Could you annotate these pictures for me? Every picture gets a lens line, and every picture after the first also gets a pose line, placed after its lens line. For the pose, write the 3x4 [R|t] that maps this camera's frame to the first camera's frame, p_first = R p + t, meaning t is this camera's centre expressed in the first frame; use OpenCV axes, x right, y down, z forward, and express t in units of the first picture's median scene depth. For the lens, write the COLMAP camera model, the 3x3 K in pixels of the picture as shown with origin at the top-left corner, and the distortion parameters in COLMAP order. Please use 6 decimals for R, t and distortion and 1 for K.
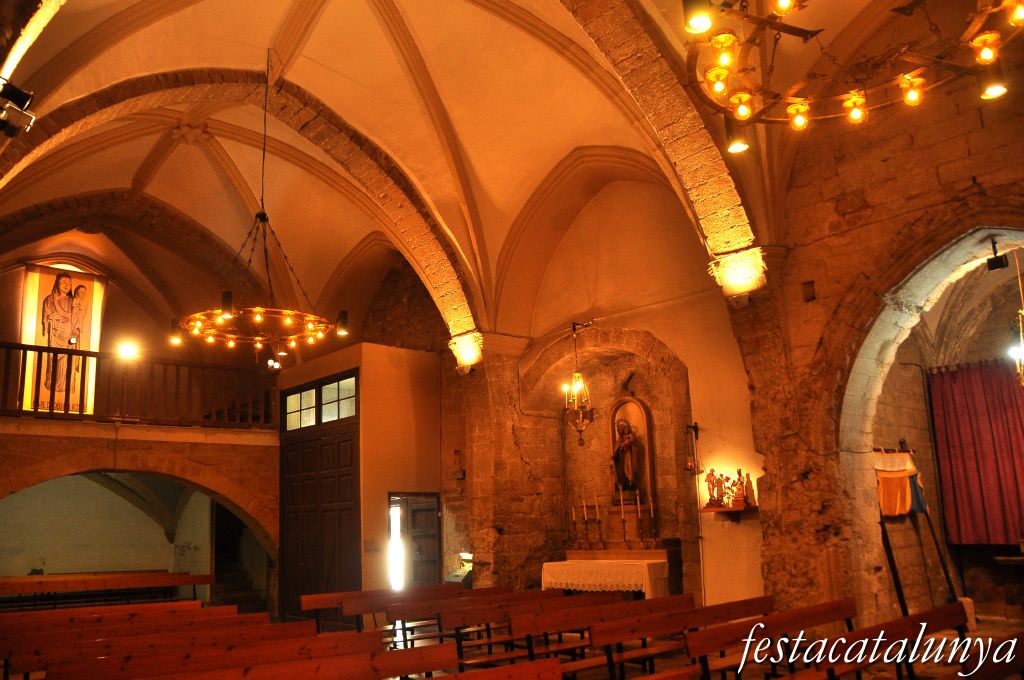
lens RADIAL K [[823.7, 0, 483.0], [0, 823.7, 362.5], [0, 0, 1]] dist [-0.157856, 0.128217]
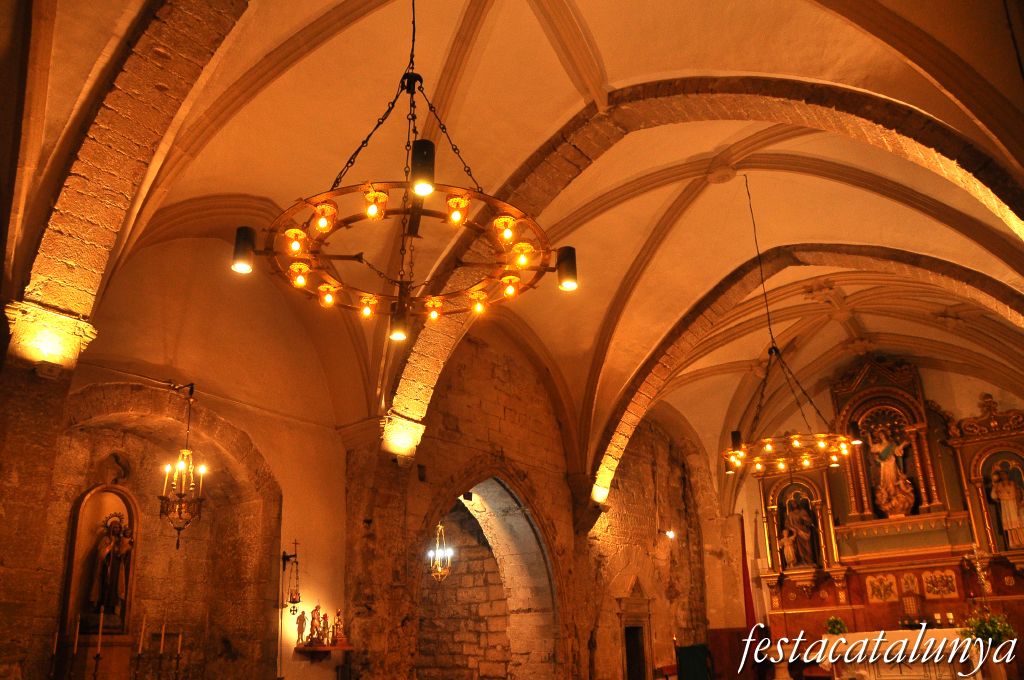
lens RADIAL K [[823.7, 0, 483.0], [0, 823.7, 362.5], [0, 0, 1]] dist [-0.157856, 0.128217]
pose [[-0.213164, 0.360059, 0.908250, -0.790920], [-0.160577, 0.904063, -0.396087, 0.233044], [-0.963730, -0.230276, -0.134897, 1.068069]]
